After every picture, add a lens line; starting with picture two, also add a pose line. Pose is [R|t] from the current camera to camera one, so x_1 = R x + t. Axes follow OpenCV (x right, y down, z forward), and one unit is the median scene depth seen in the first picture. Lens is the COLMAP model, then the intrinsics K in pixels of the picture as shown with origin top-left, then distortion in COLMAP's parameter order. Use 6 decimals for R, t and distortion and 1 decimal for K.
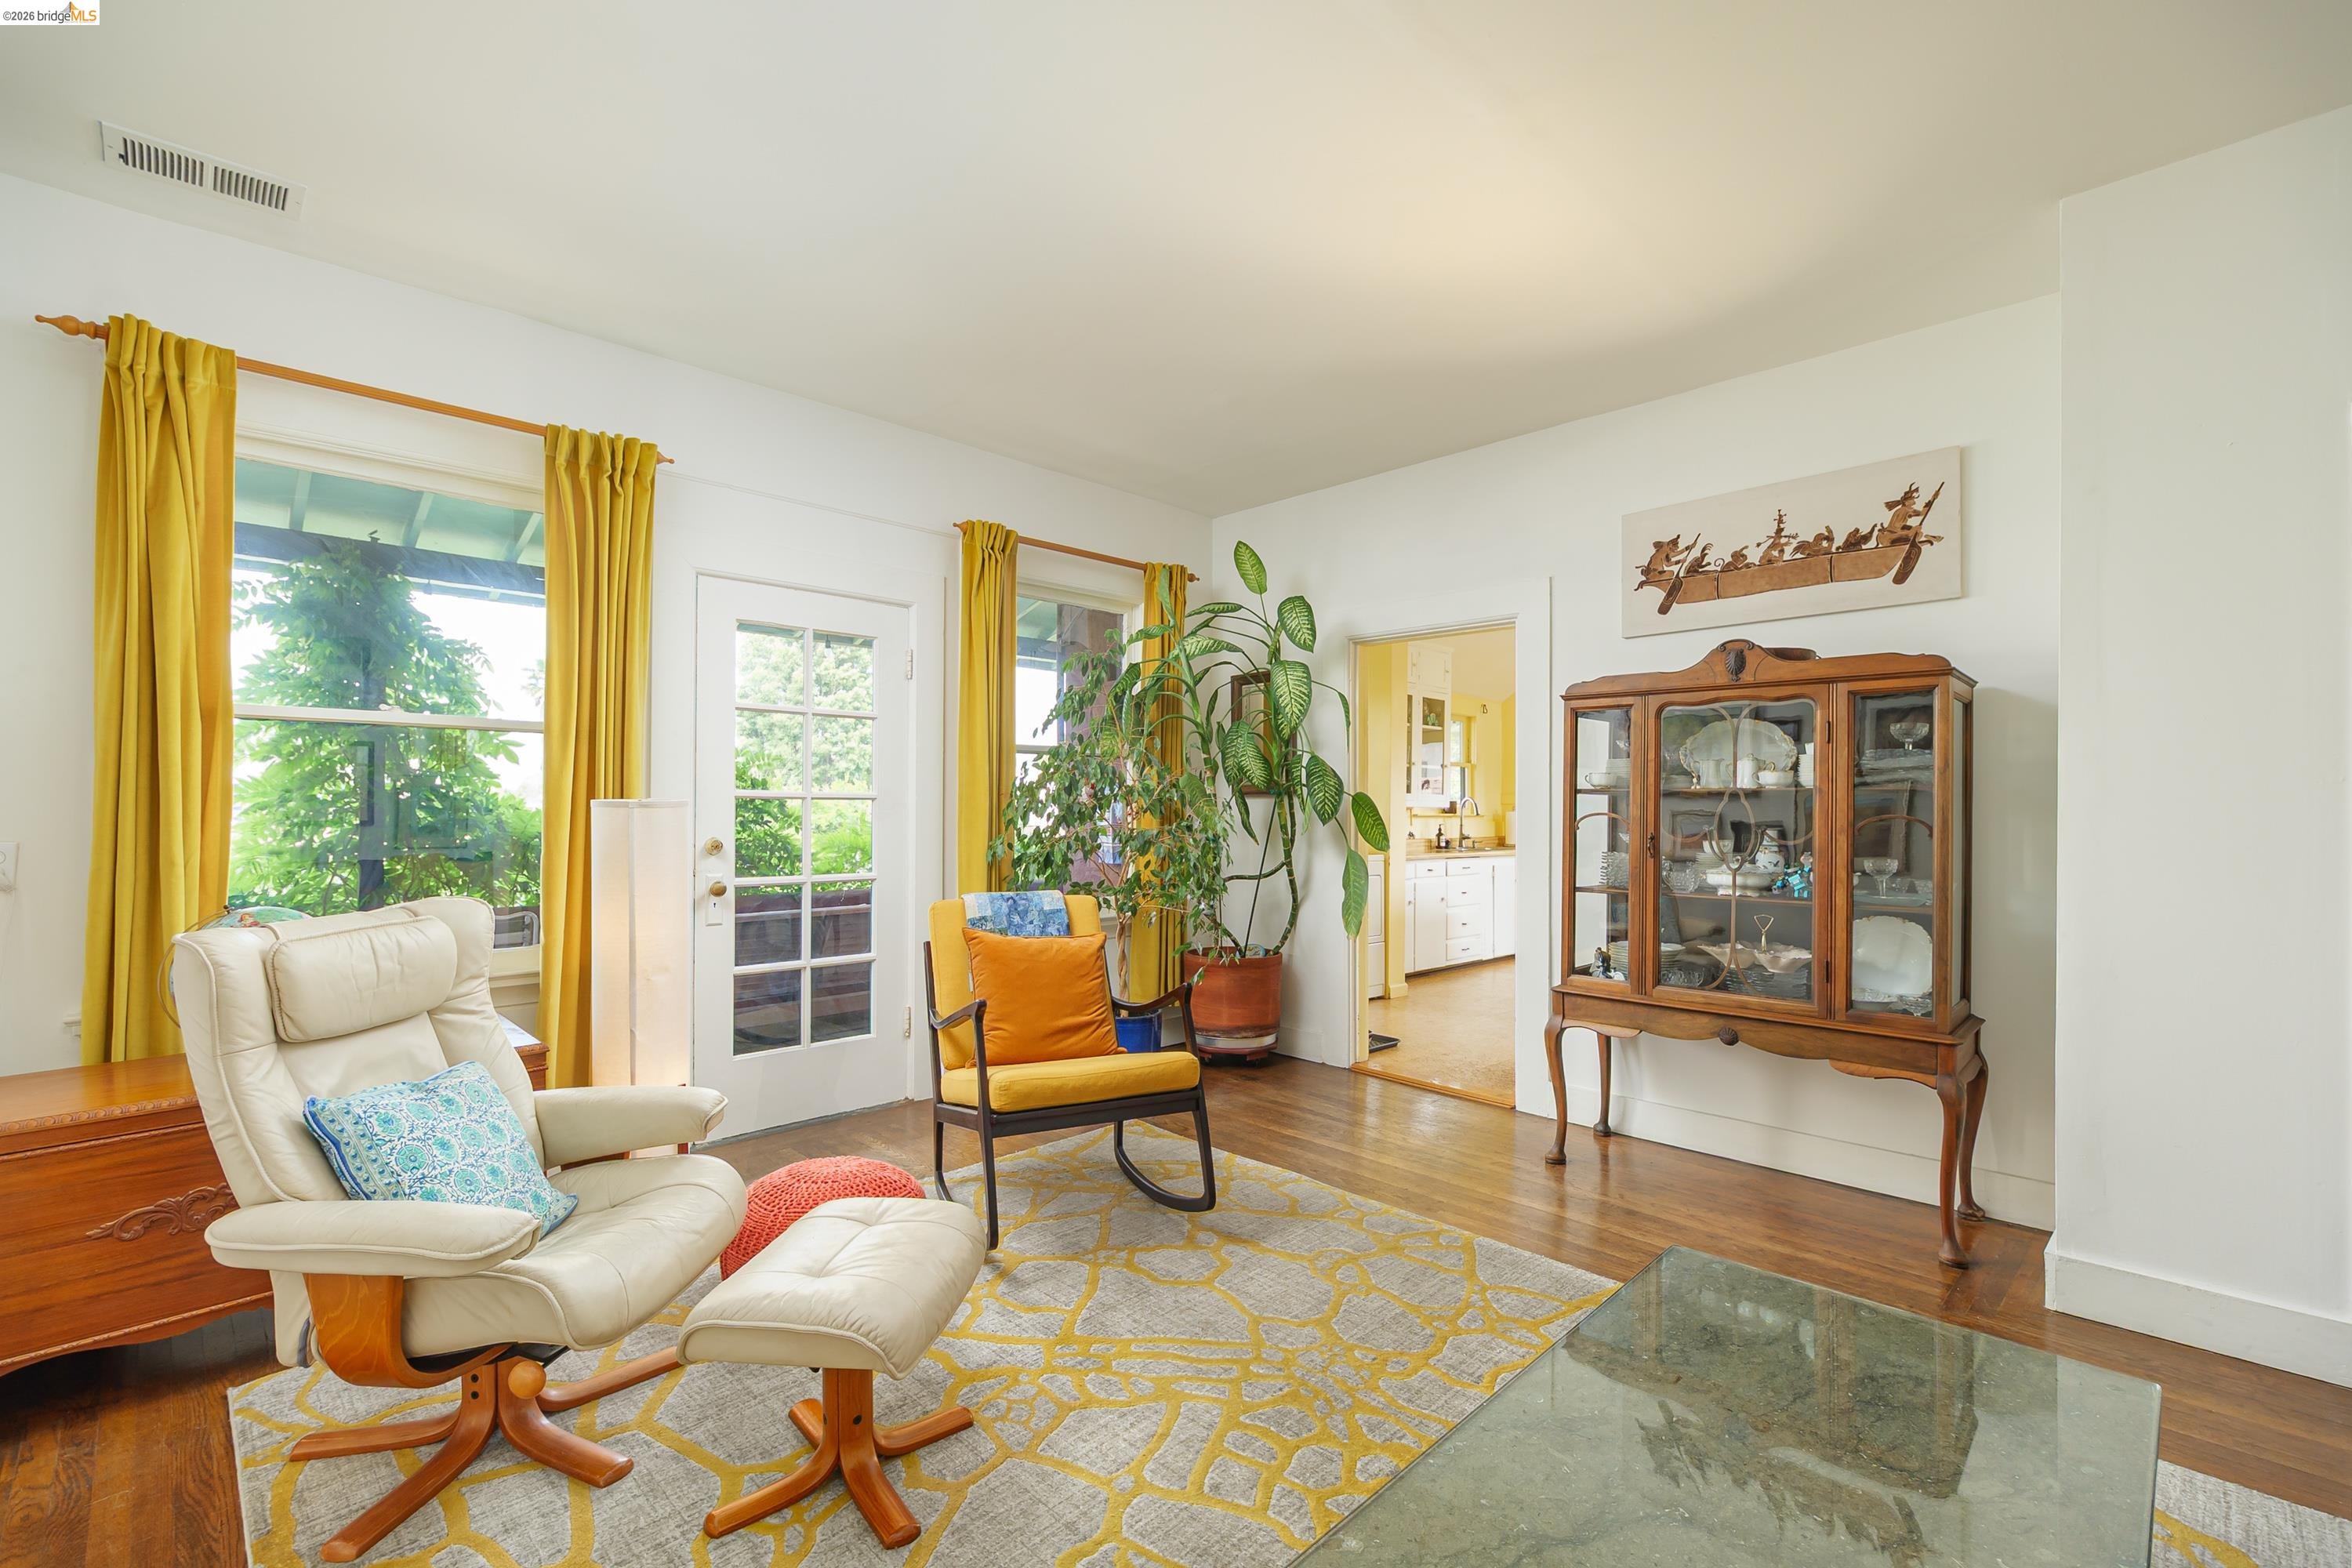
lens RADIAL K [[1049.6, 0, 1181.7], [0, 1049.6, 799.6], [0, 0, 1]] dist [-0.001337, 0.000086]
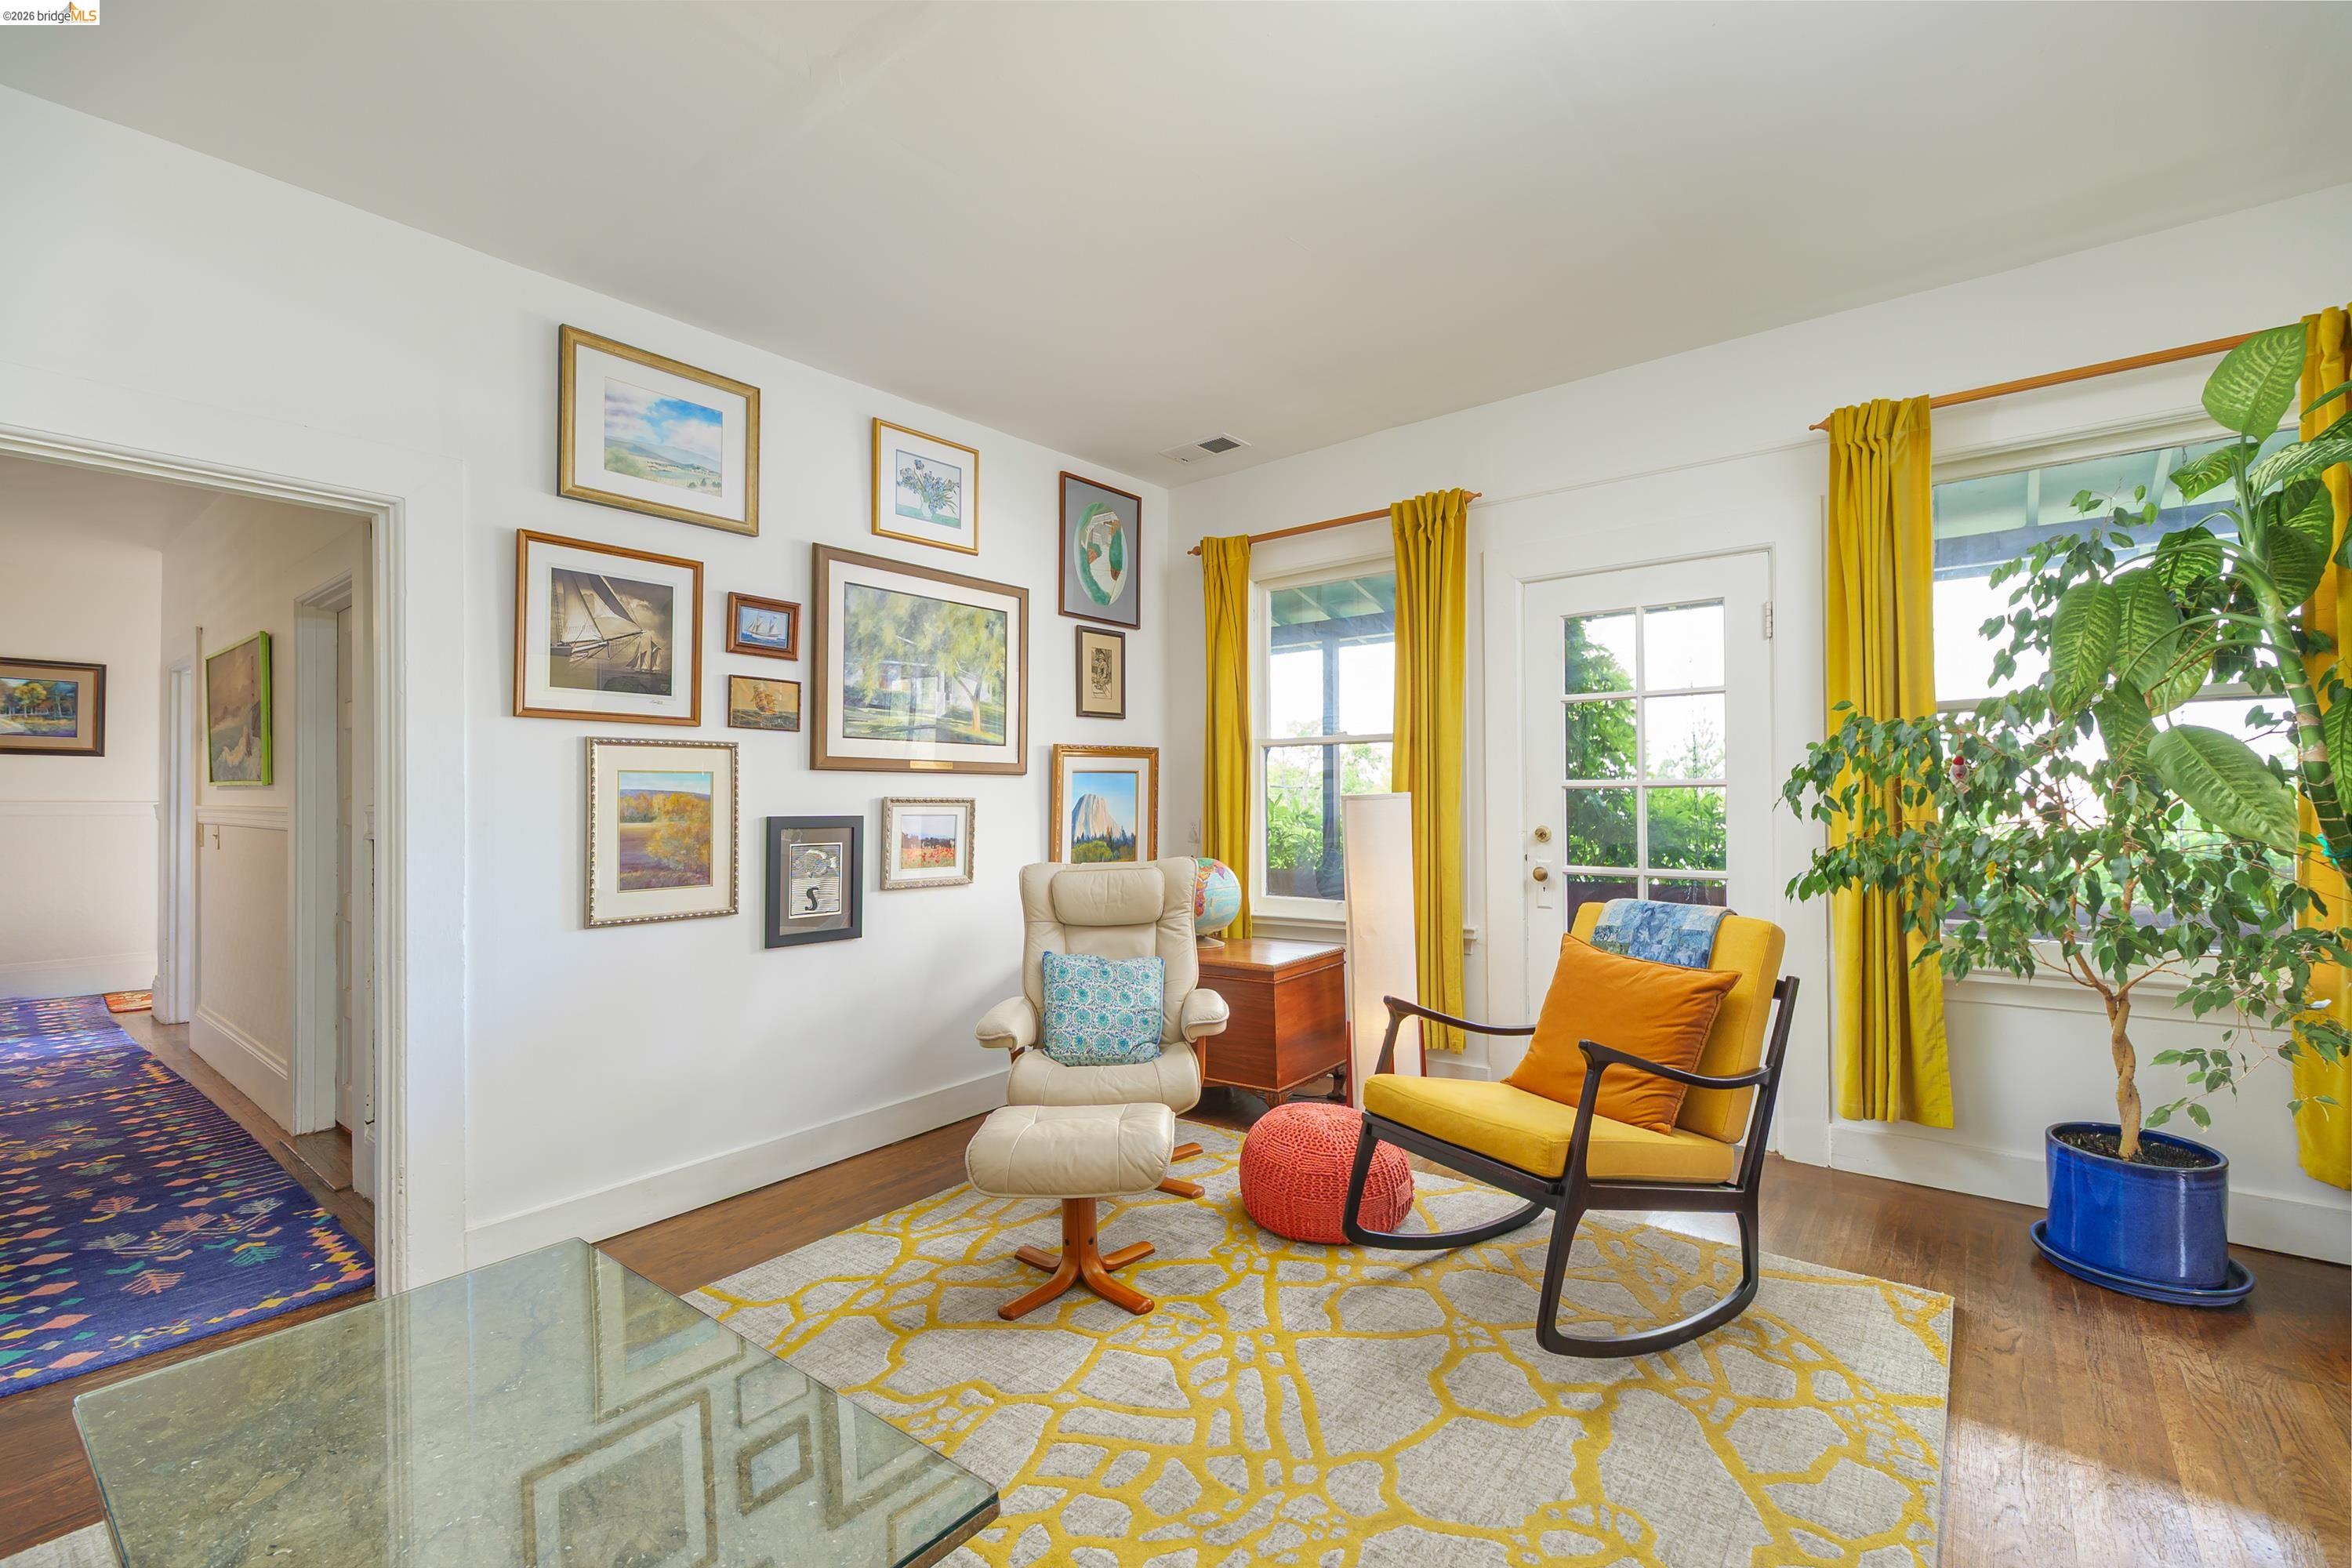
lens RADIAL K [[1049.6, 0, 1191.7], [0, 1049.6, 781.3], [0, 0, 1]] dist [-0.001337, 0.000086]
pose [[0.077791, -0.021727, -0.996733, 0.616515], [0.008774, 0.999739, -0.021108, 0.010559], [0.996931, -0.007103, 0.077961, 0.594652]]
